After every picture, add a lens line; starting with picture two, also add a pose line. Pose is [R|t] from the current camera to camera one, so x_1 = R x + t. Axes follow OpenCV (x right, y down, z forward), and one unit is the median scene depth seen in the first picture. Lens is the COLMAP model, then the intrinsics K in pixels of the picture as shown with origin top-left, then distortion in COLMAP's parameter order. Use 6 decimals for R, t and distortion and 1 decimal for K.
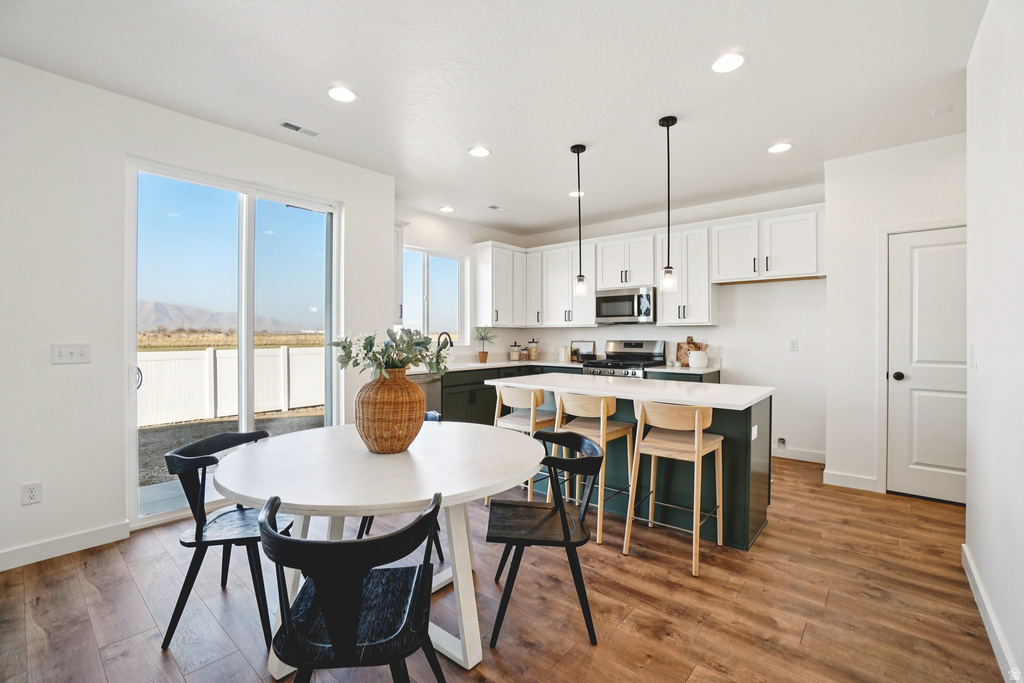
lens RADIAL K [[484.6, 0, 501.3], [0, 484.6, 342.7], [0, 0, 1]] dist [-0.034473, 0.000146]
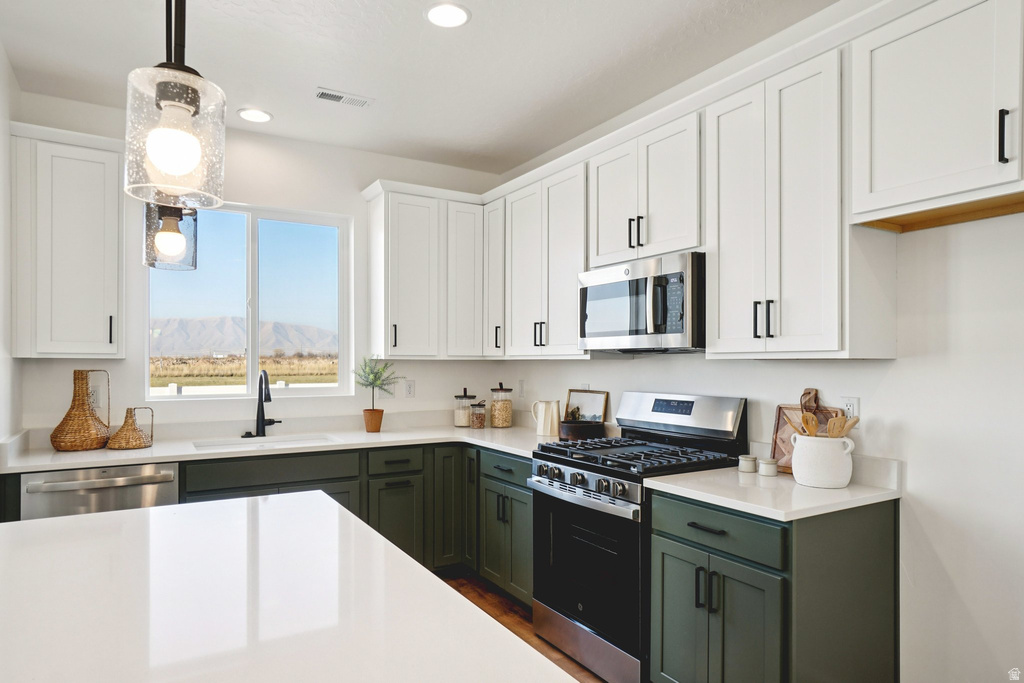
lens RADIAL K [[625.2, 0, 510.1], [0, 625.2, 362.1], [0, 0, 1]] dist [-0.002454, 0.000976]
pose [[0.942406, 0.003751, -0.334449, 0.305195], [-0.008002, 0.999904, -0.011334, -0.023173], [0.334375, 0.013358, 0.942346, 0.455138]]
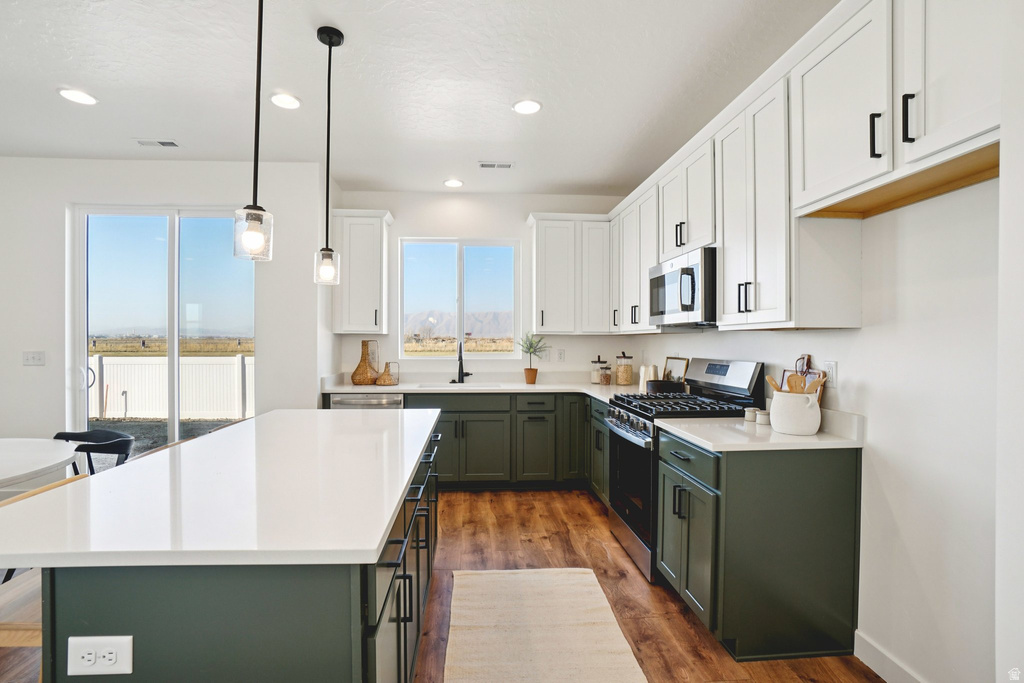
lens RADIAL K [[484.6, 0, 501.3], [0, 484.6, 342.7], [0, 0, 1]] dist [-0.034473, 0.000146]
pose [[0.685488, 0.006753, -0.728052, 0.458881], [-0.014560, 0.999884, -0.004434, -0.016129], [0.727938, 0.013640, 0.685507, 0.477449]]
